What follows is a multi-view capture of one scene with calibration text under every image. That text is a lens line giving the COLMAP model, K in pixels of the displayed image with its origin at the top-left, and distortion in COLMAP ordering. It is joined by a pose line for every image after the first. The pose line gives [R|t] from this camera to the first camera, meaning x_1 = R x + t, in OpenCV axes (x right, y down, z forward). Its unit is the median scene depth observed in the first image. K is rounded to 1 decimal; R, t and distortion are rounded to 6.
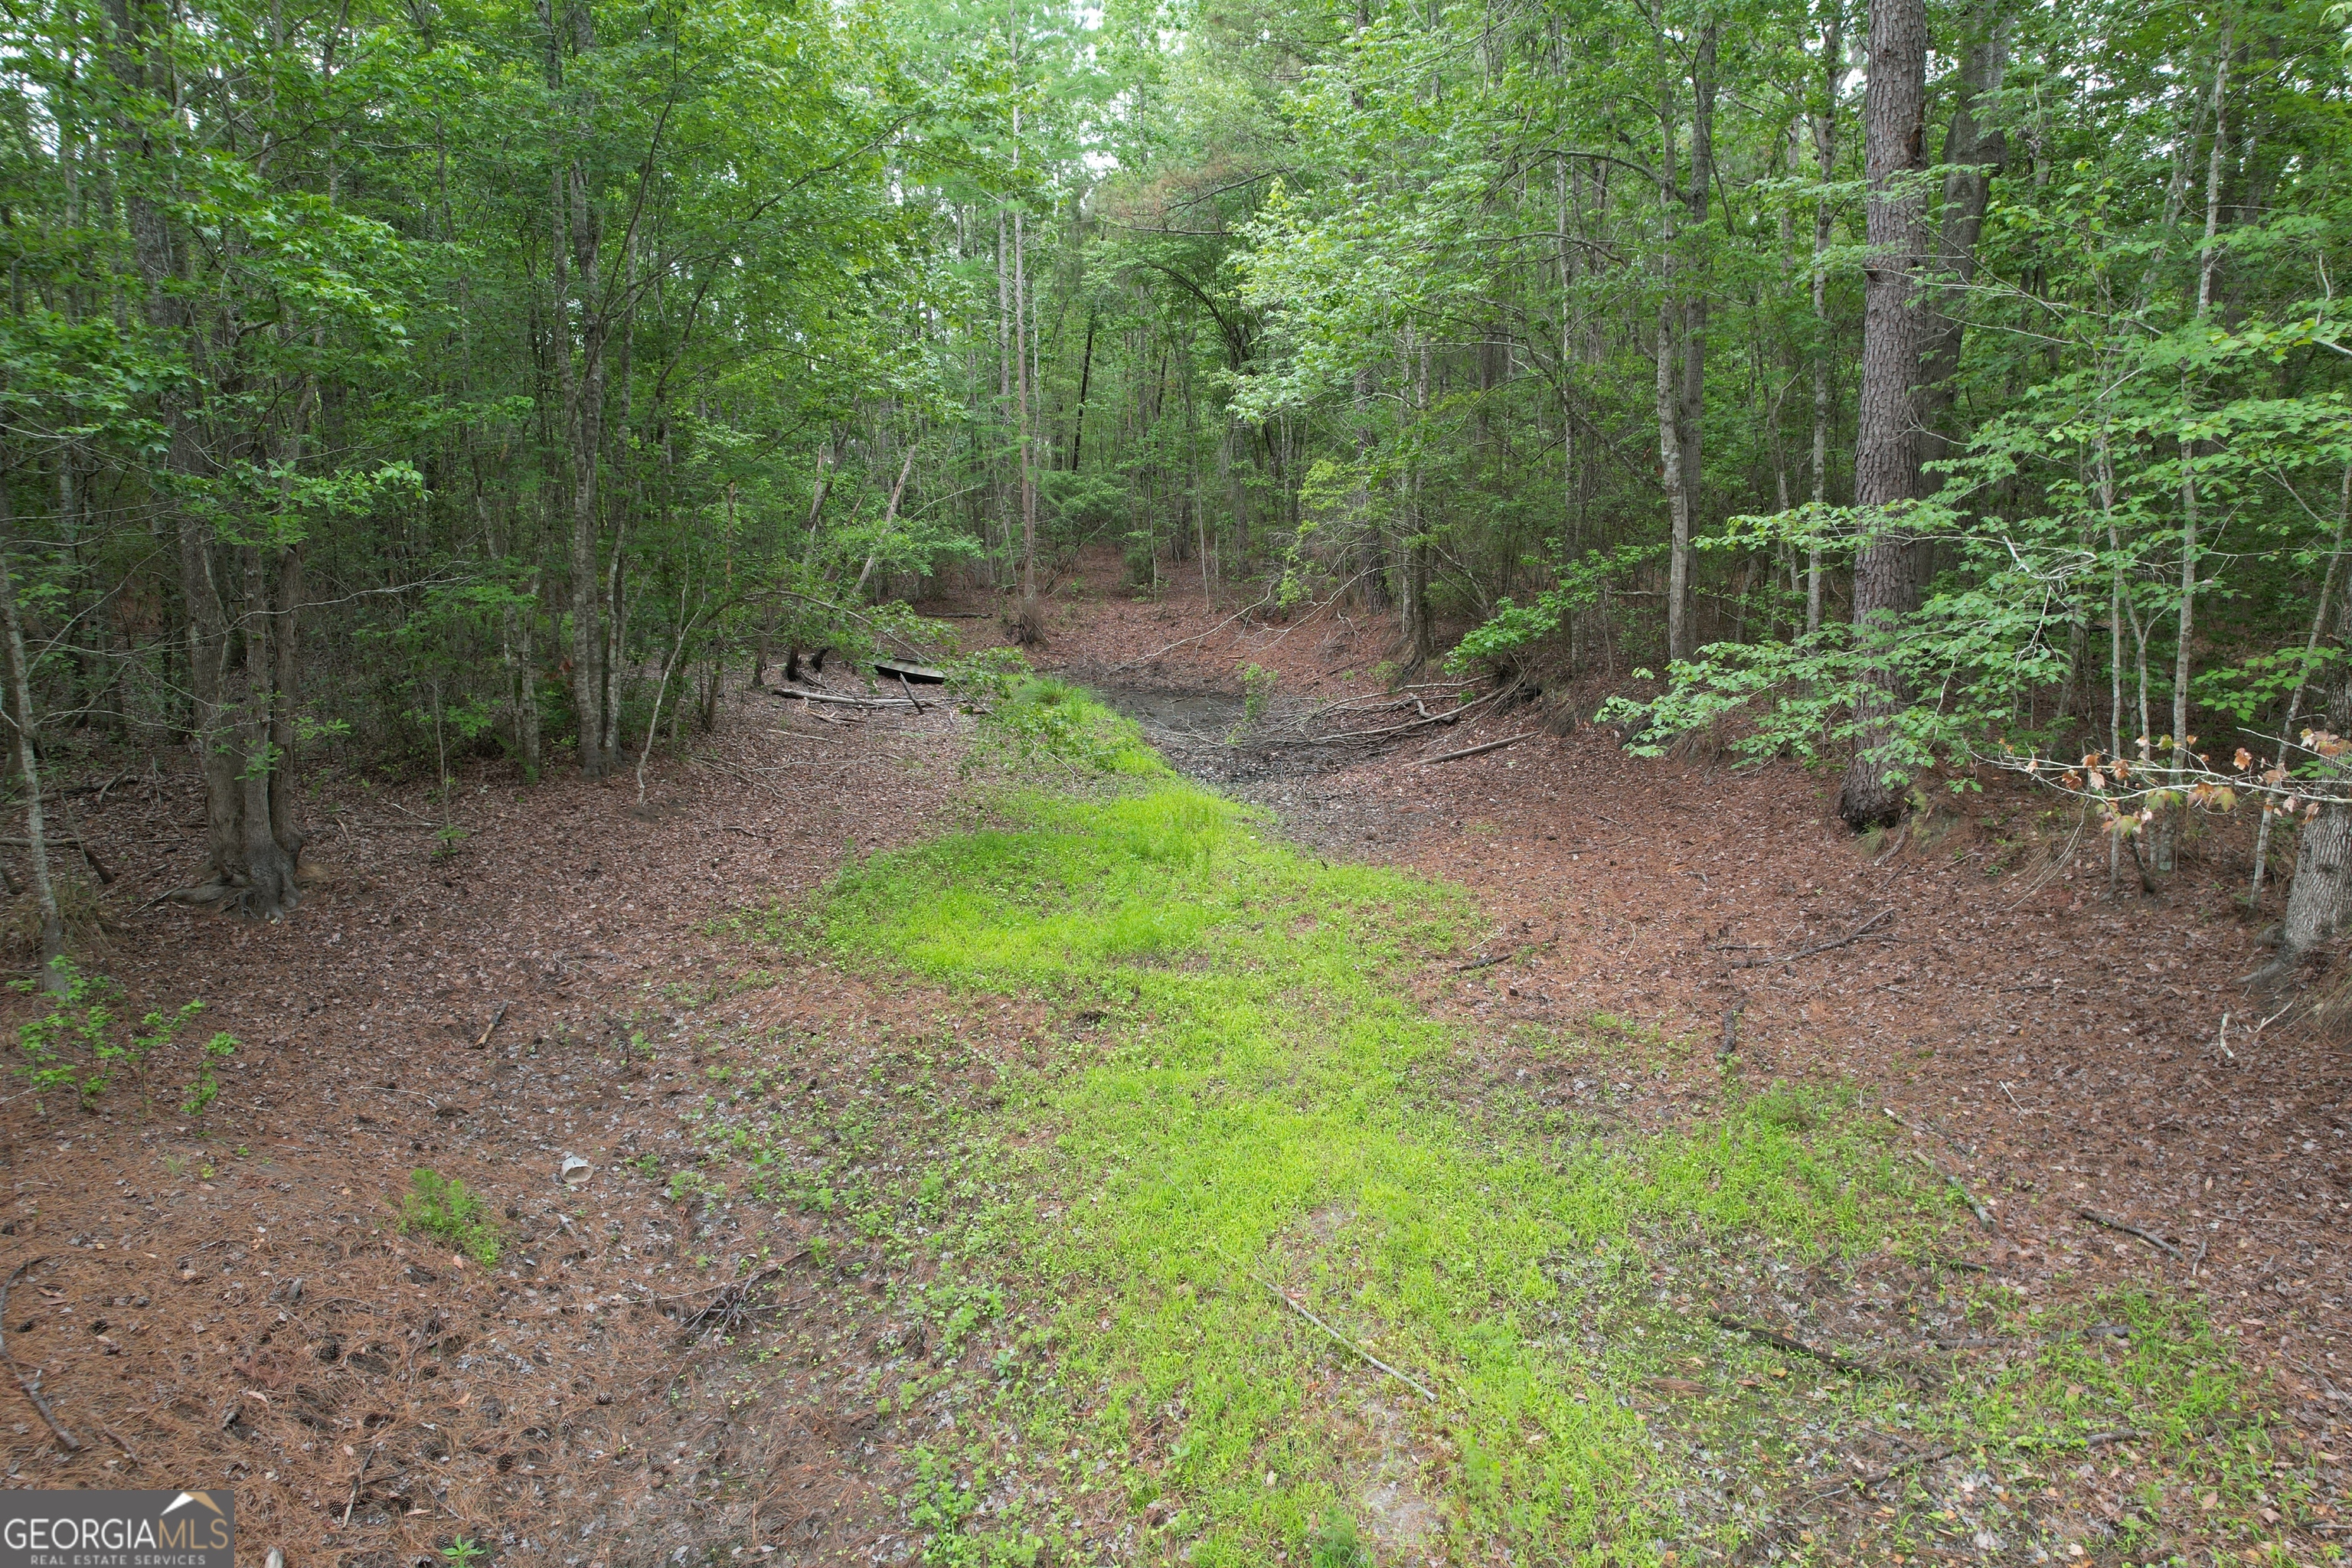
lens RADIAL K [[1503.0, 0, 1168.9], [0, 1503.0, 773.4], [0, 0, 1]] dist [-0.094692, 0.083702]
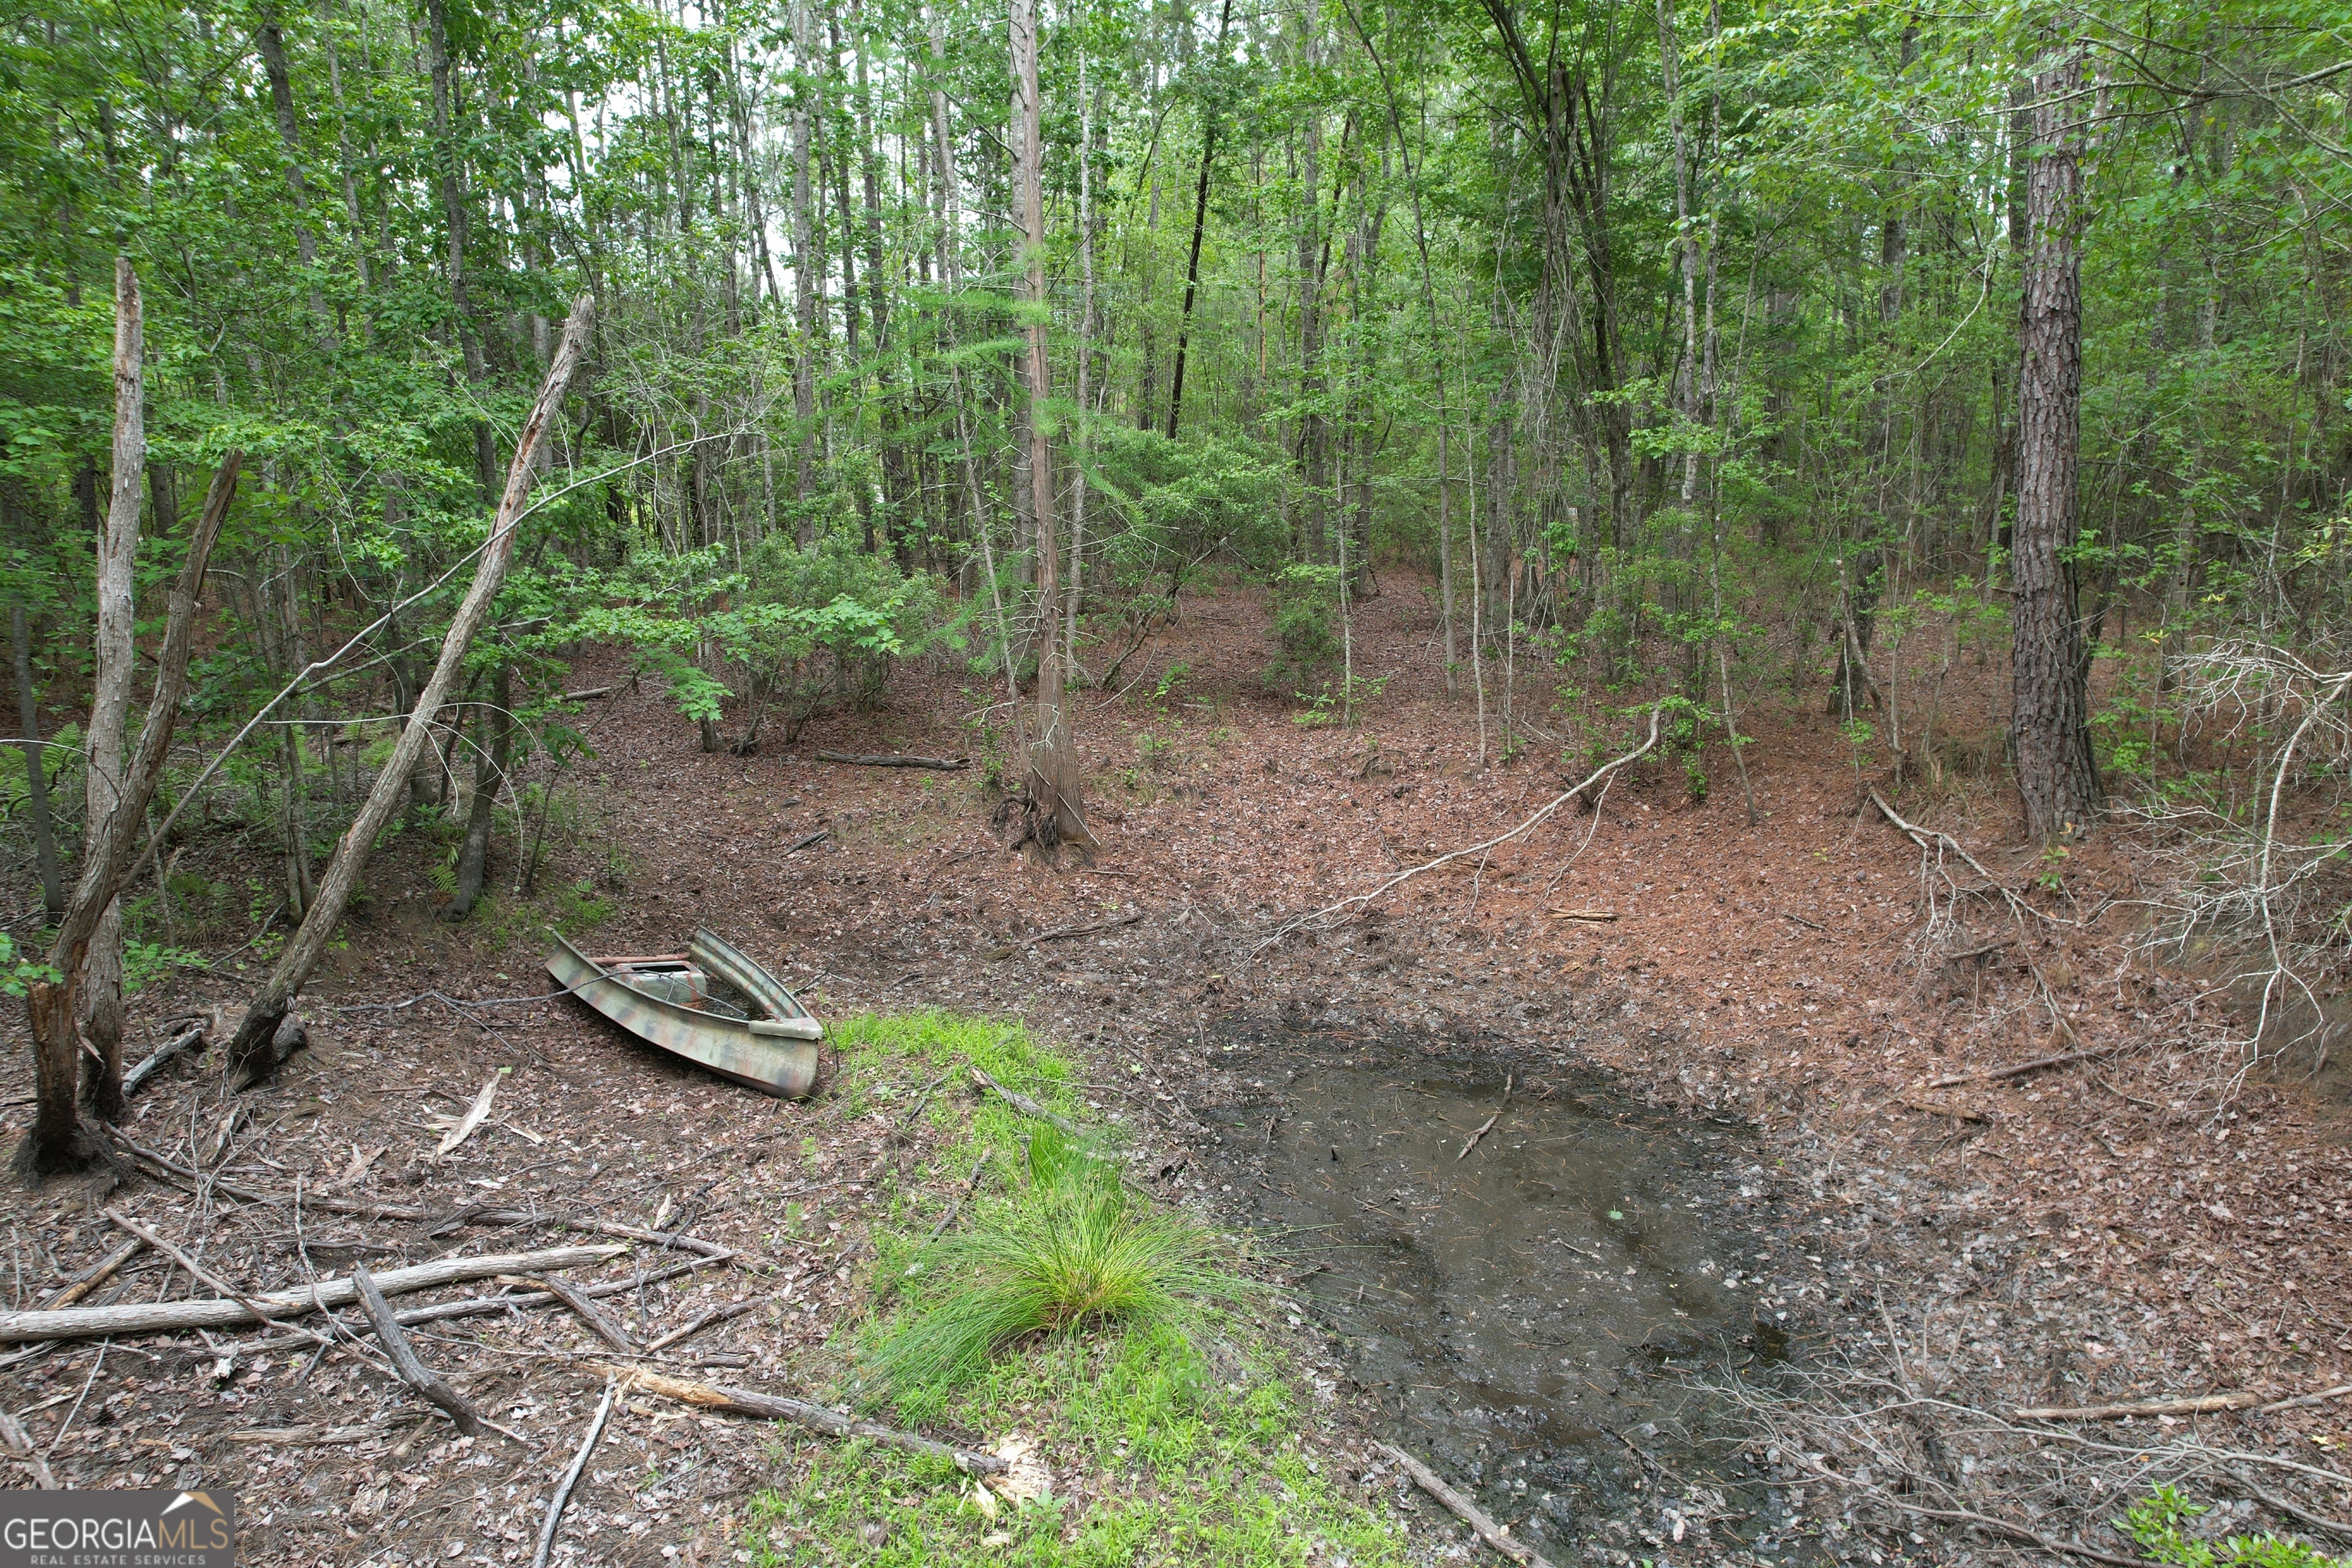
lens RADIAL K [[1509.2, 0, 1177.7], [0, 1509.2, 785.5], [0, 0, 1]] dist [-0.085885, 0.079740]
pose [[0.997951, 0.014658, -0.062274, -0.031400], [-0.014415, 0.999887, 0.004340, -0.099565], [0.062330, -0.003434, 0.998050, 0.566804]]
